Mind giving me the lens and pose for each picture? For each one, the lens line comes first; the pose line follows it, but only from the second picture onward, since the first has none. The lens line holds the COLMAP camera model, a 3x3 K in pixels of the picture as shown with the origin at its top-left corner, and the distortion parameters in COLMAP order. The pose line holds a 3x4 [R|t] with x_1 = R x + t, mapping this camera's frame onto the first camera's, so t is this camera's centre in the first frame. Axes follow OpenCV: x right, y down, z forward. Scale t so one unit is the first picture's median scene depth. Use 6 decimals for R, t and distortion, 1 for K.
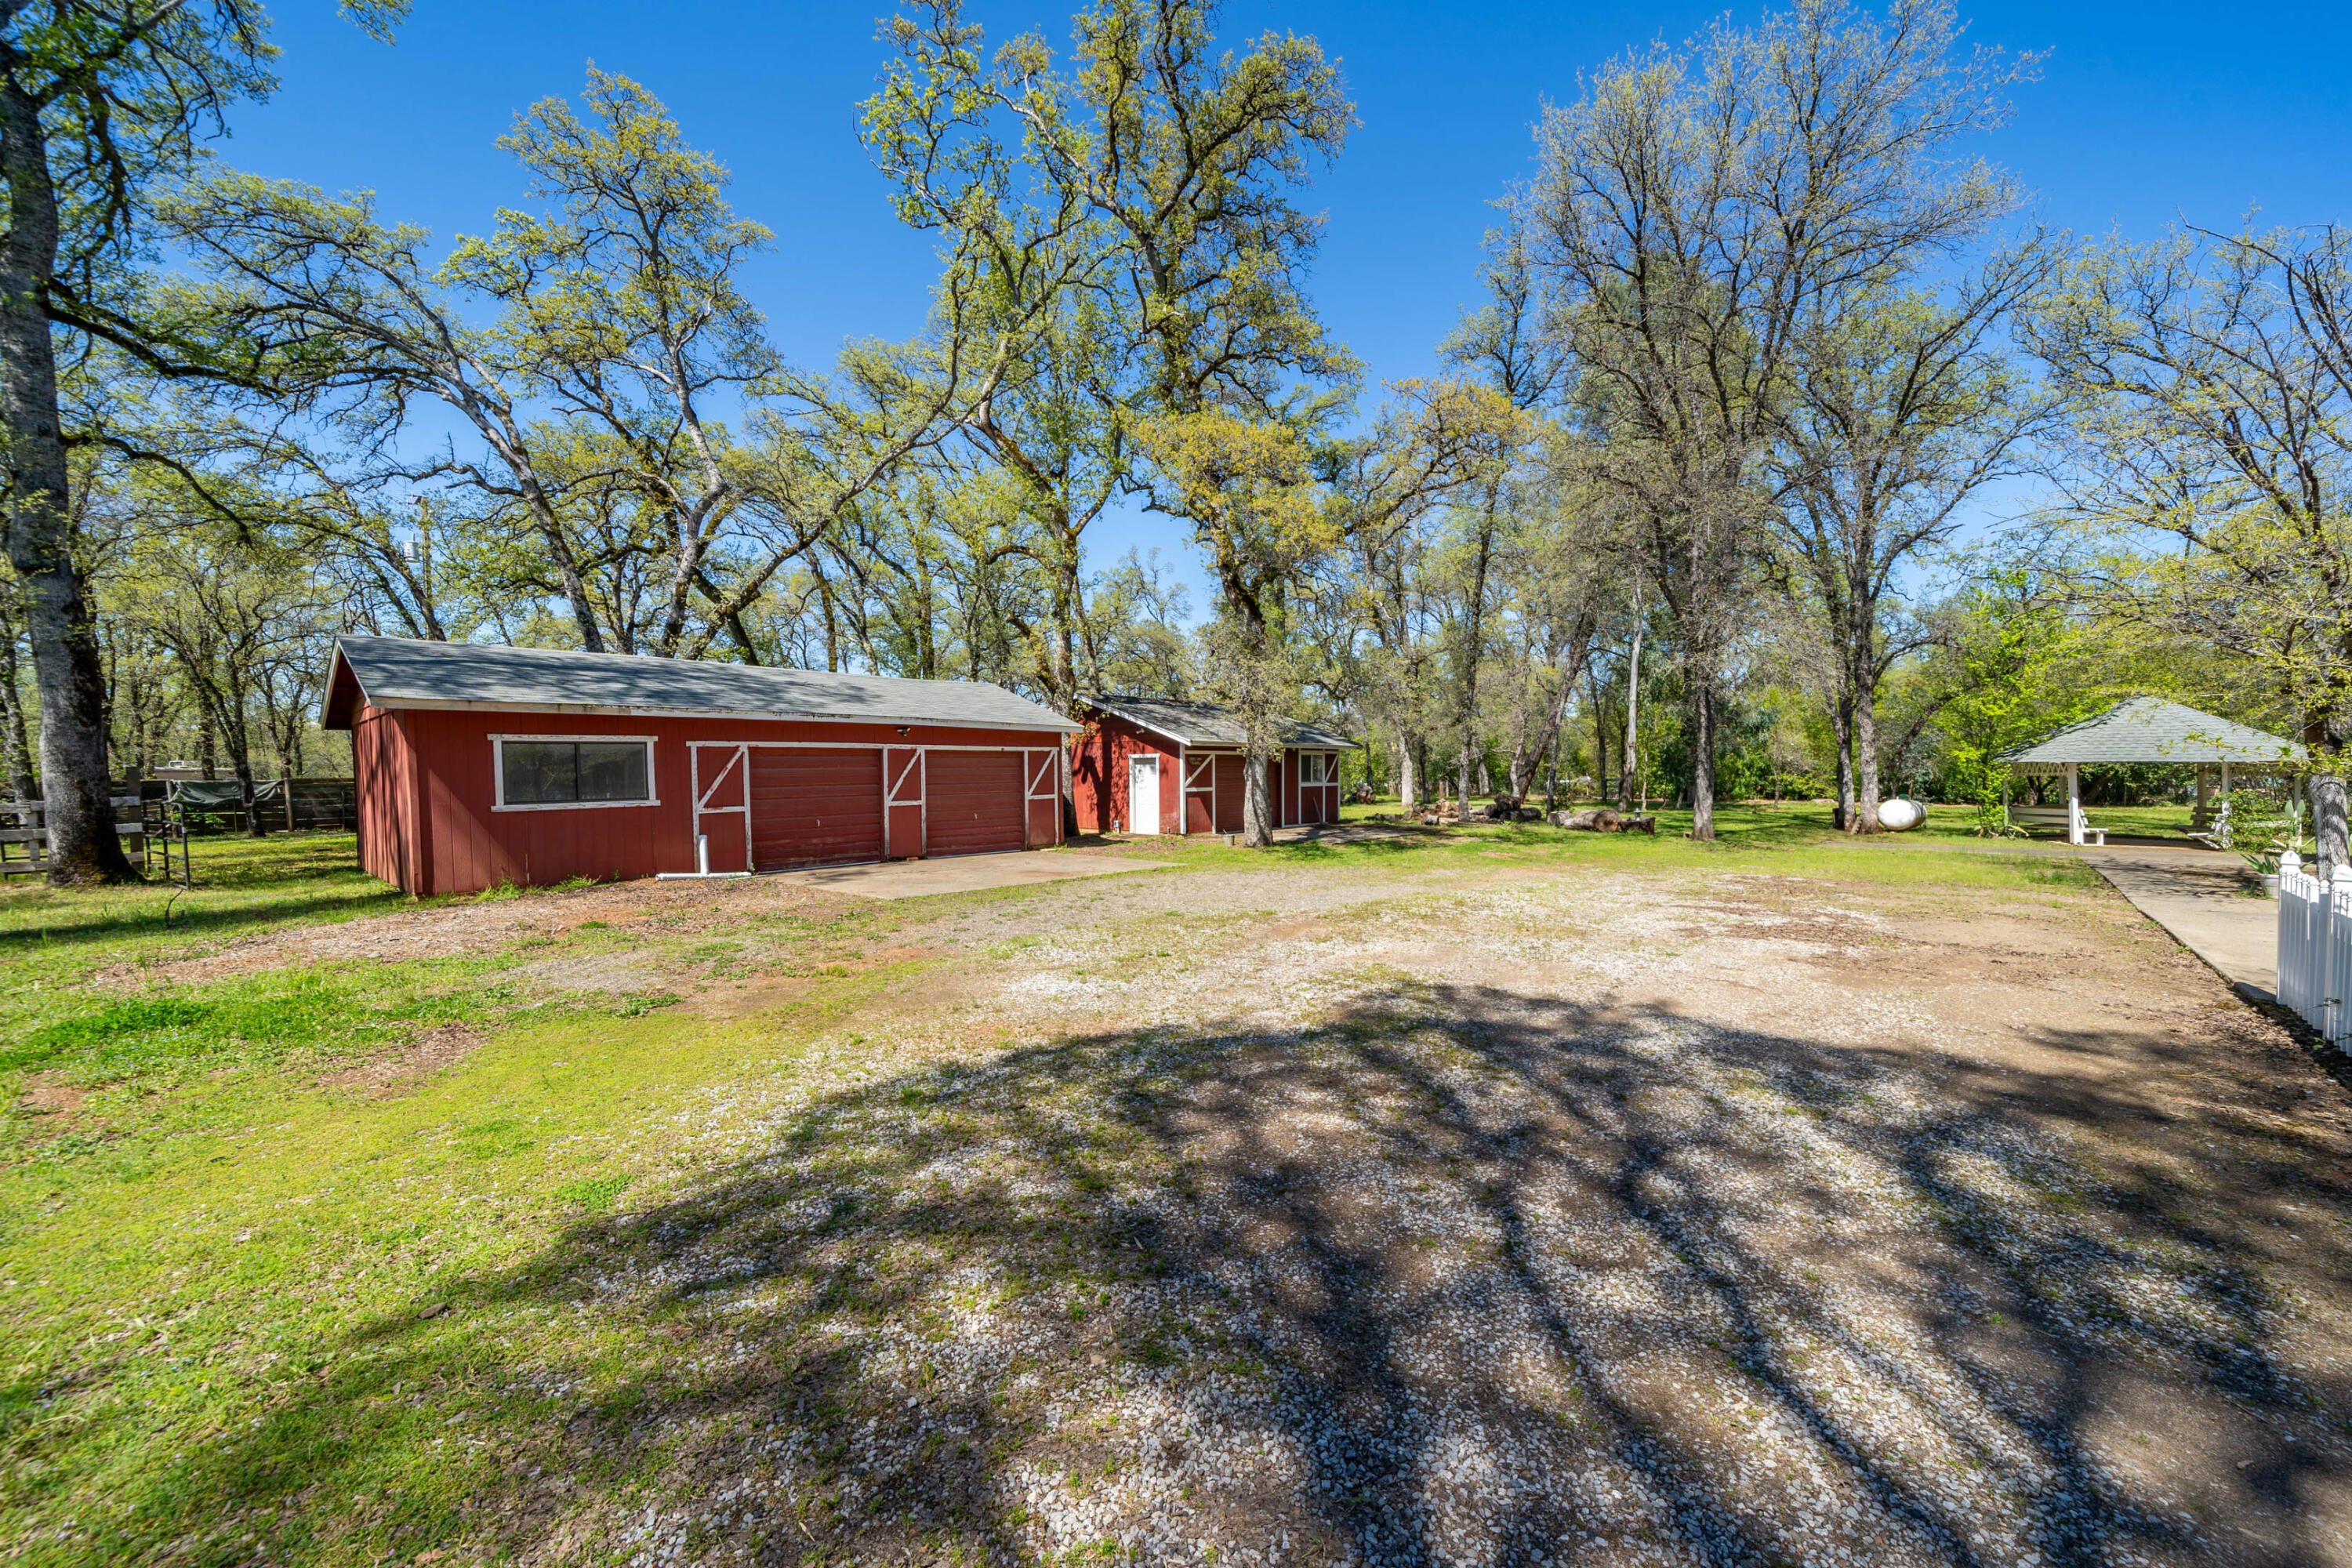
lens RADIAL K [[893.8, 0, 1174.2], [0, 893.8, 796.0], [0, 0, 1]] dist [-0.000144, -0.000148]
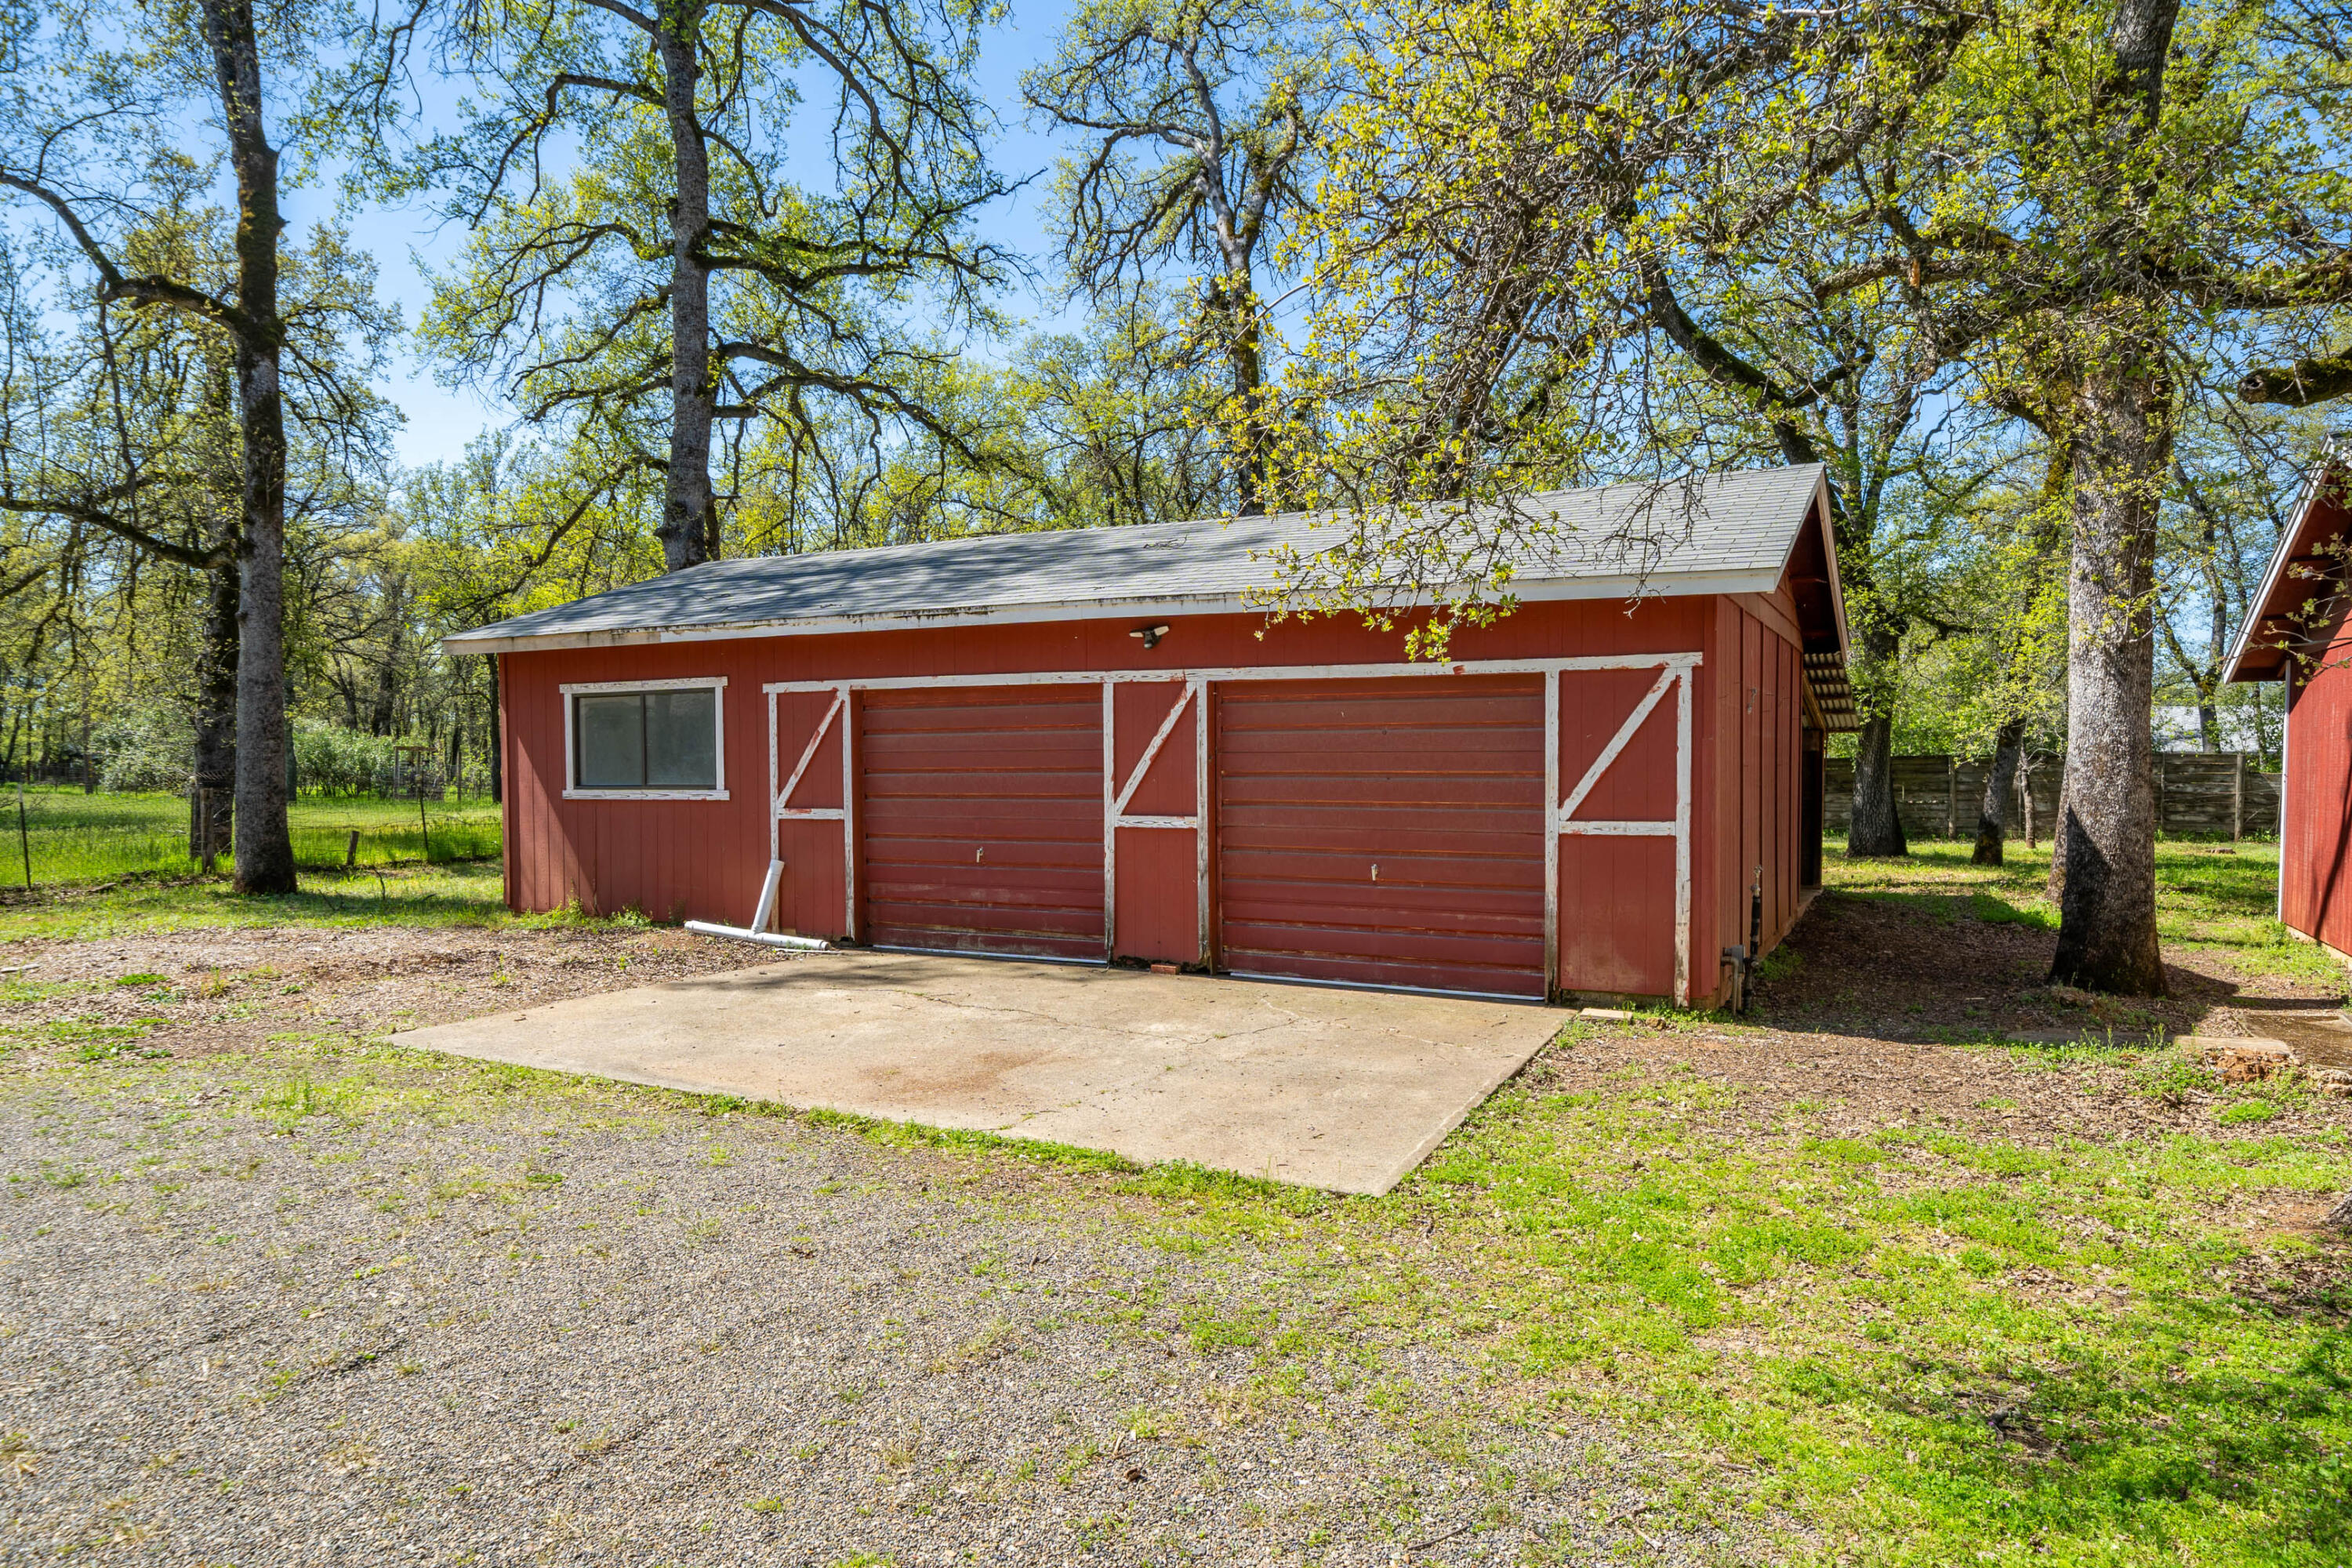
lens RADIAL K [[1459.8, 0, 1175.1], [0, 1459.8, 801.8], [0, 0, 1]] dist [0.000751, 0.000882]
pose [[0.244732, 0.035900, -0.968926, 0.307642], [-0.030472, 0.999105, 0.029321, -0.019105], [0.969112, 0.022350, 0.245607, 0.838837]]
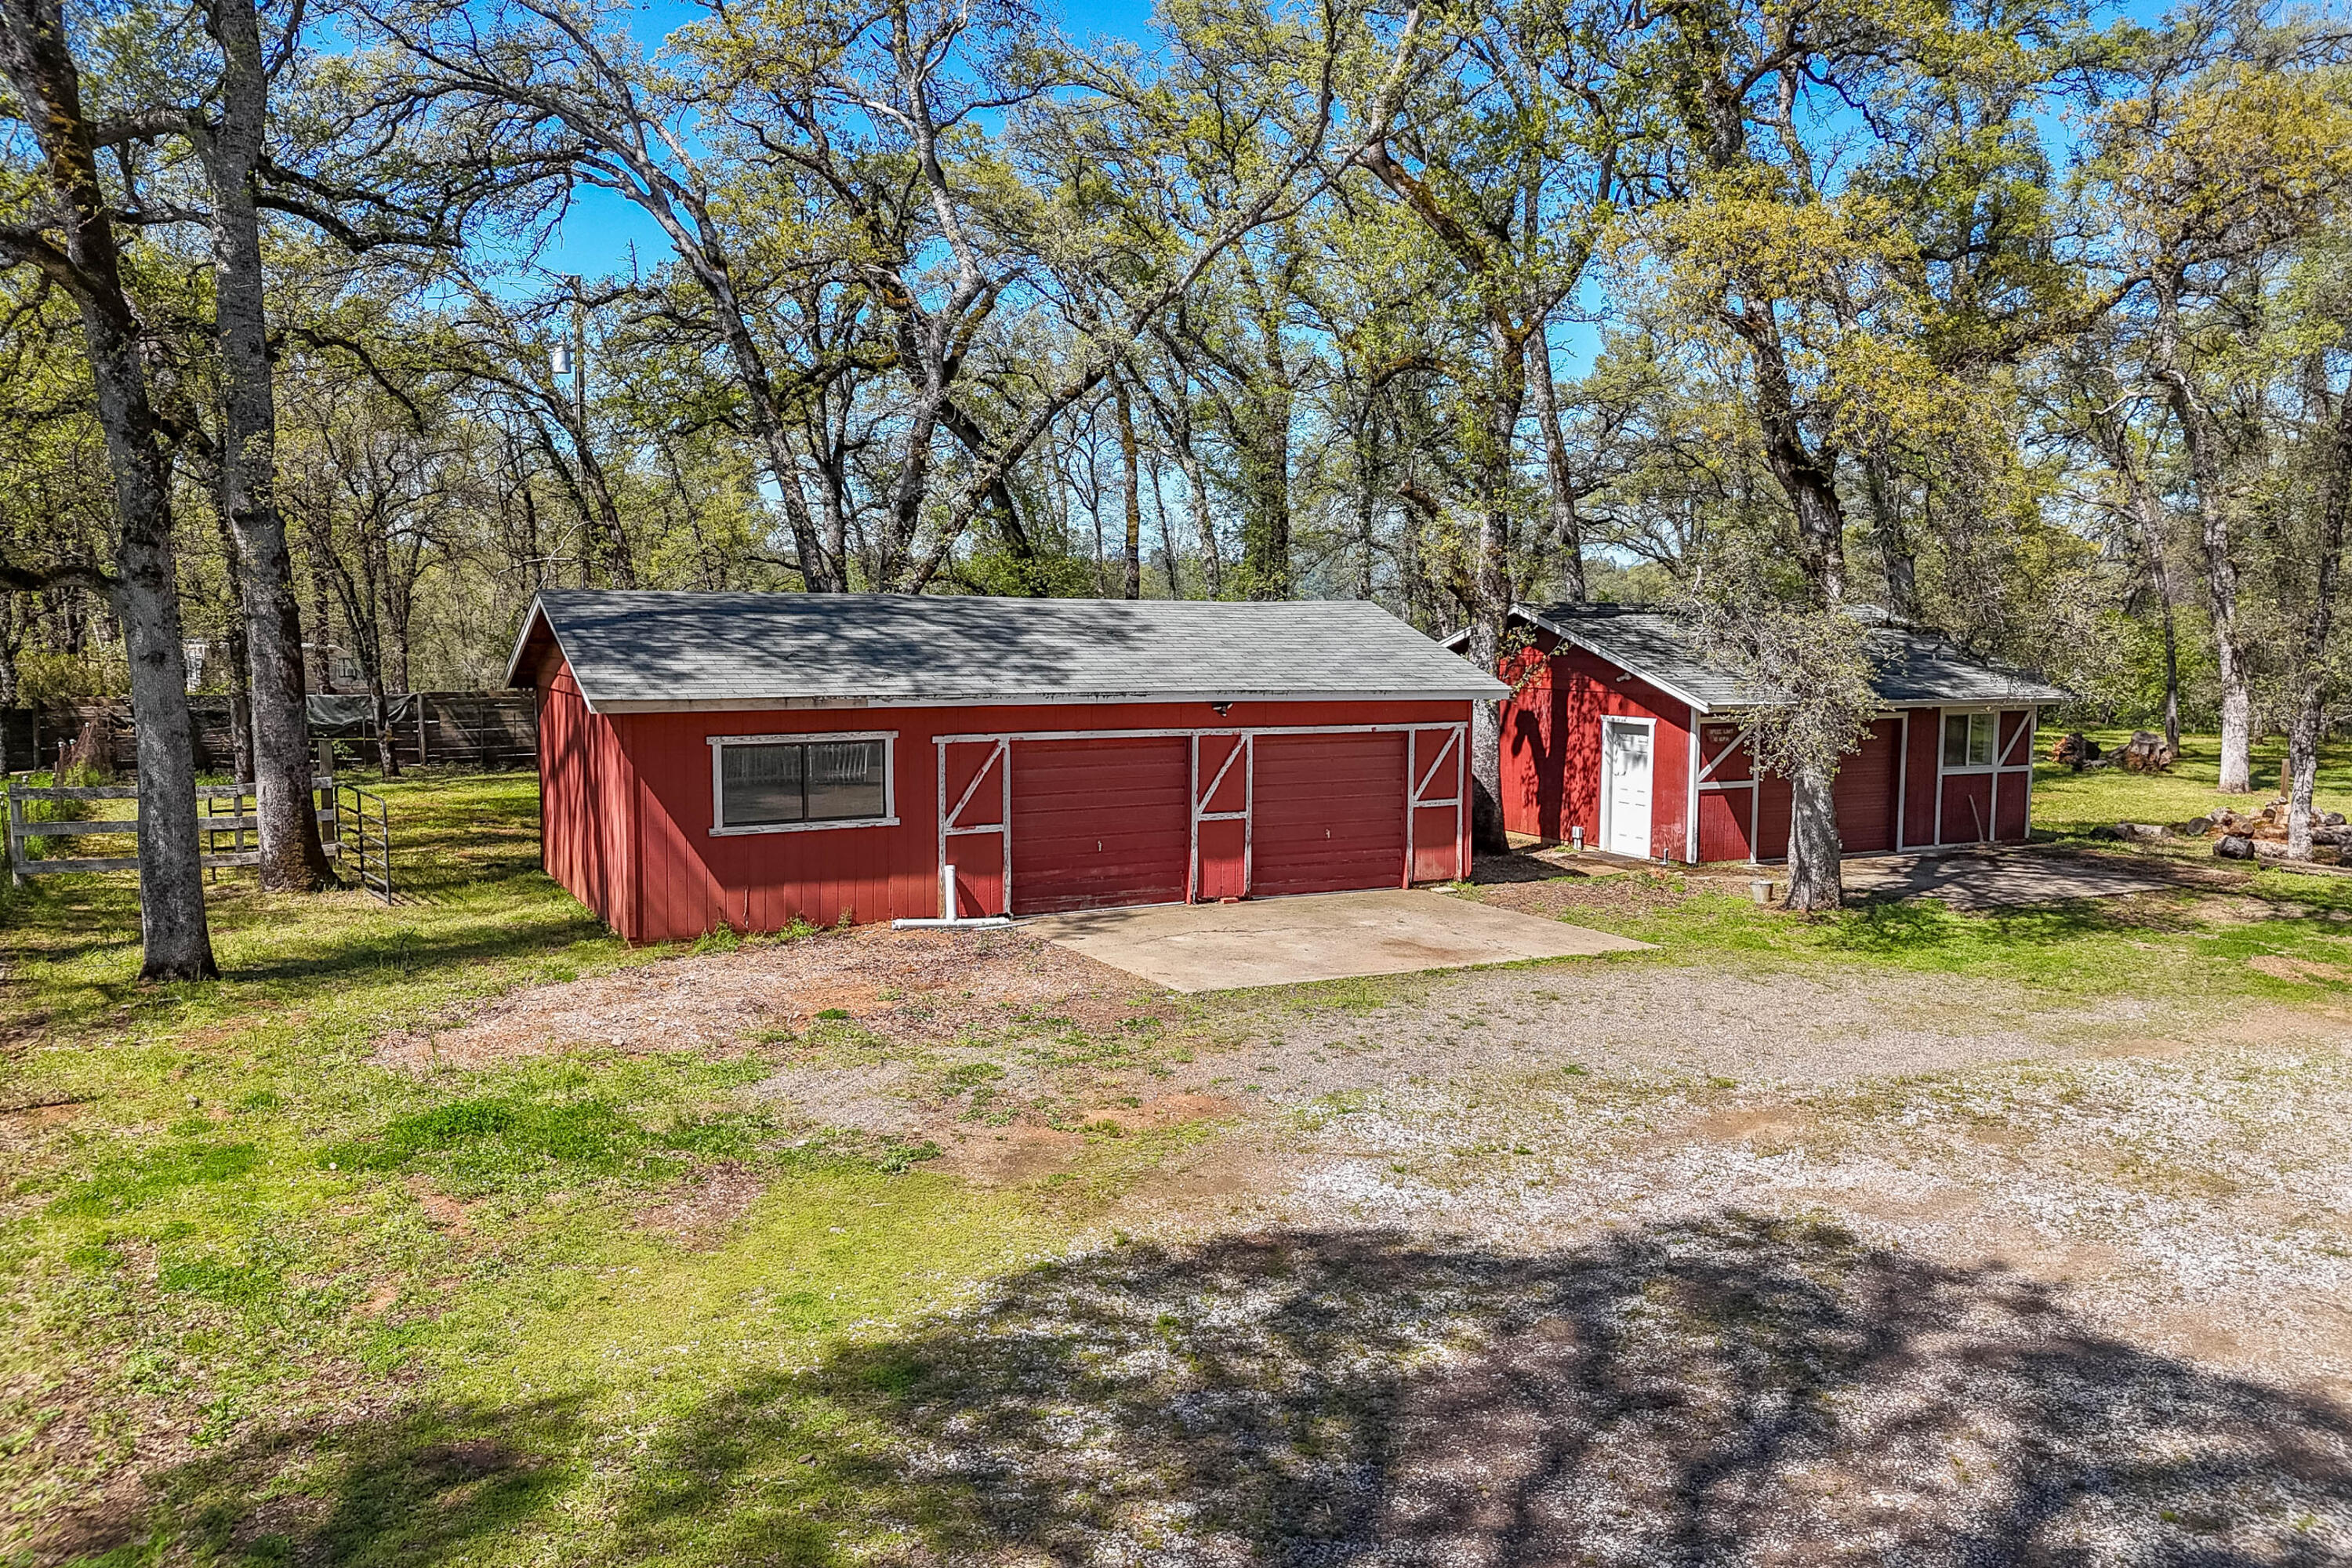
lens RADIAL K [[1721.4, 0, 1173.5], [0, 1721.4, 747.8], [0, 0, 1]] dist [0.076877, -0.082390]
pose [[0.941428, 0.042765, -0.334491, 0.087098], [-0.026710, 0.998266, 0.052455, -0.106835], [0.336155, -0.040448, 0.940938, -0.204686]]
